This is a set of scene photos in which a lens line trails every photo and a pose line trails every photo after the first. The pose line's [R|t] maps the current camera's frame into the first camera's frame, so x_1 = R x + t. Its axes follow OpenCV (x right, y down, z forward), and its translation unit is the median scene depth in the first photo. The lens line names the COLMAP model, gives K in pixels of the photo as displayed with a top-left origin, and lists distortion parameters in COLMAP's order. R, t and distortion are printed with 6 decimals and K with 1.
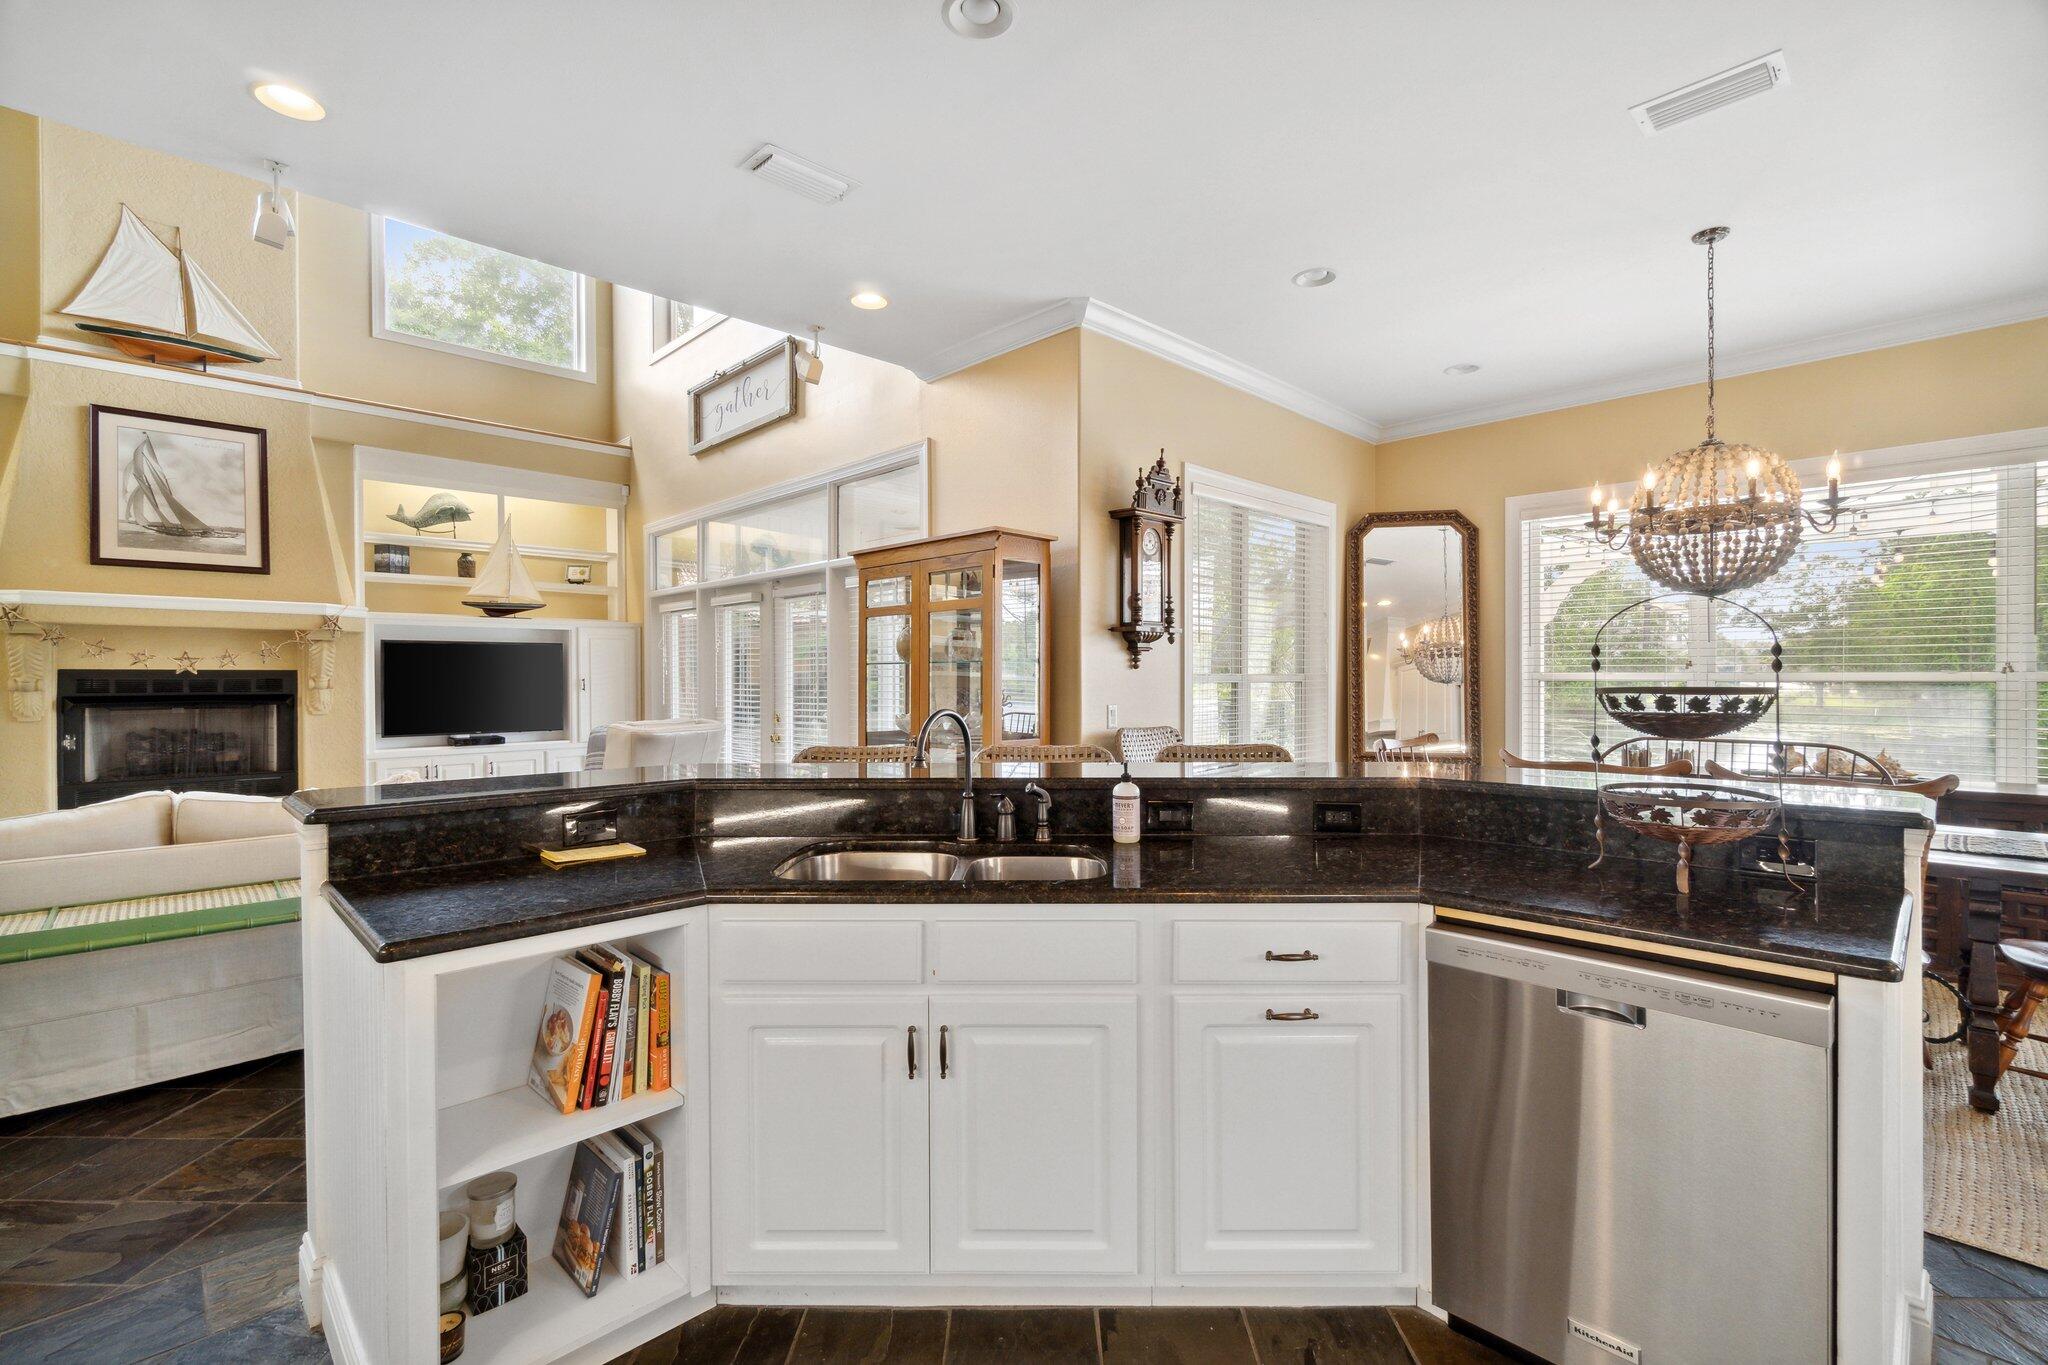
lens RADIAL K [[901.3, 0, 1028.3], [0, 901.3, 689.6], [0, 0, 1]] dist [-0.001130, 0.001450]
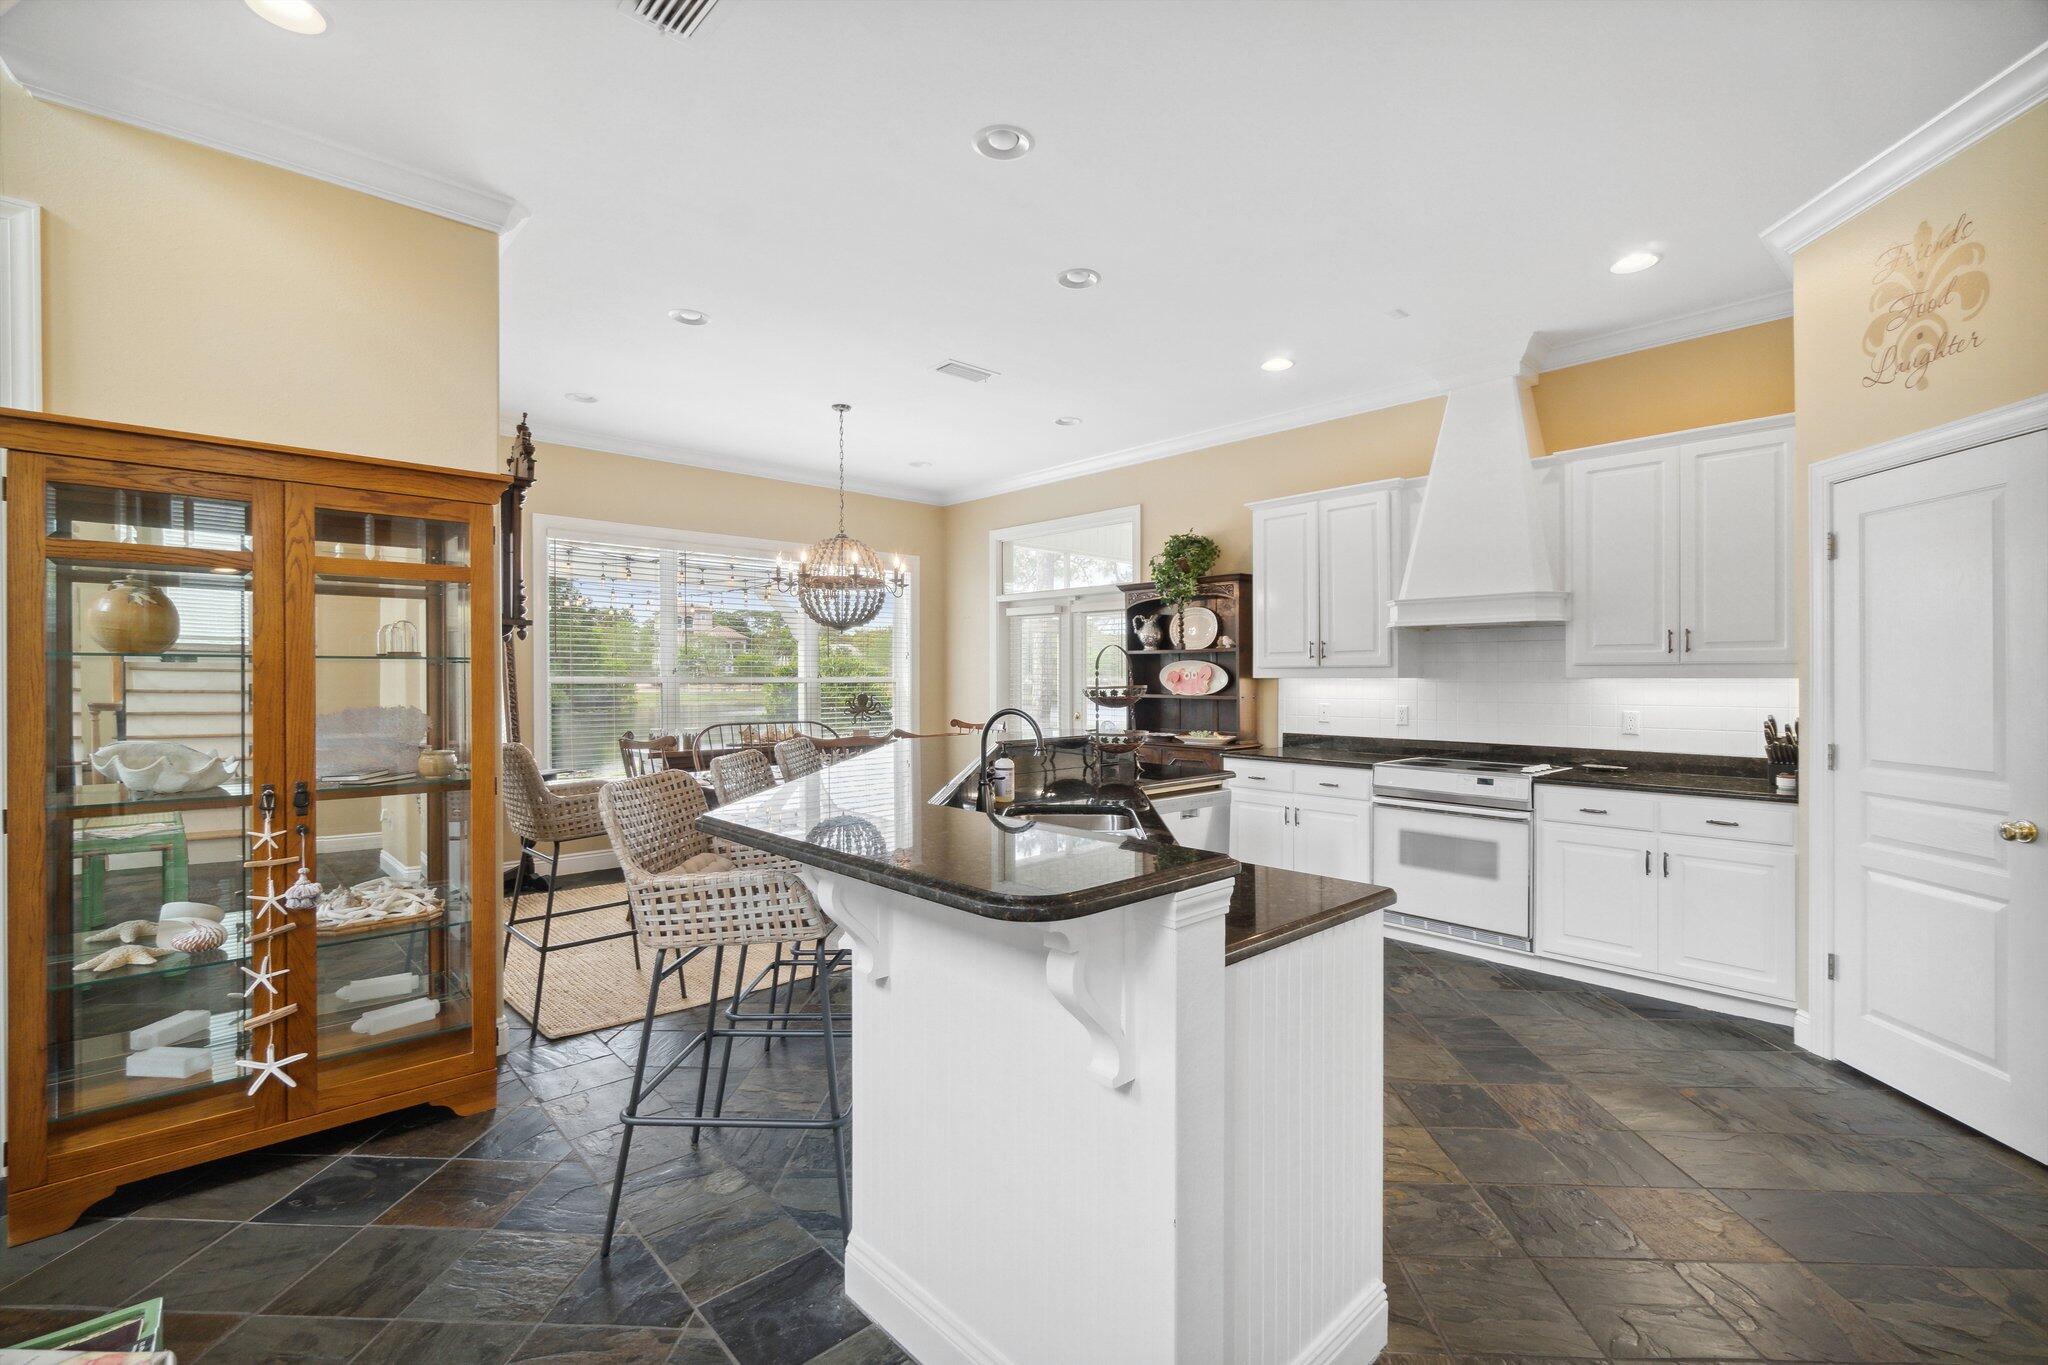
lens RADIAL K [[901.3, 0, 1028.8], [0, 901.3, 681.2], [0, 0, 1]] dist [-0.001130, 0.001450]
pose [[0.029643, -0.001798, 0.999559, -0.860959], [0.013279, 0.999911, 0.001405, -0.010518], [-0.999472, 0.013231, 0.029664, 0.630930]]
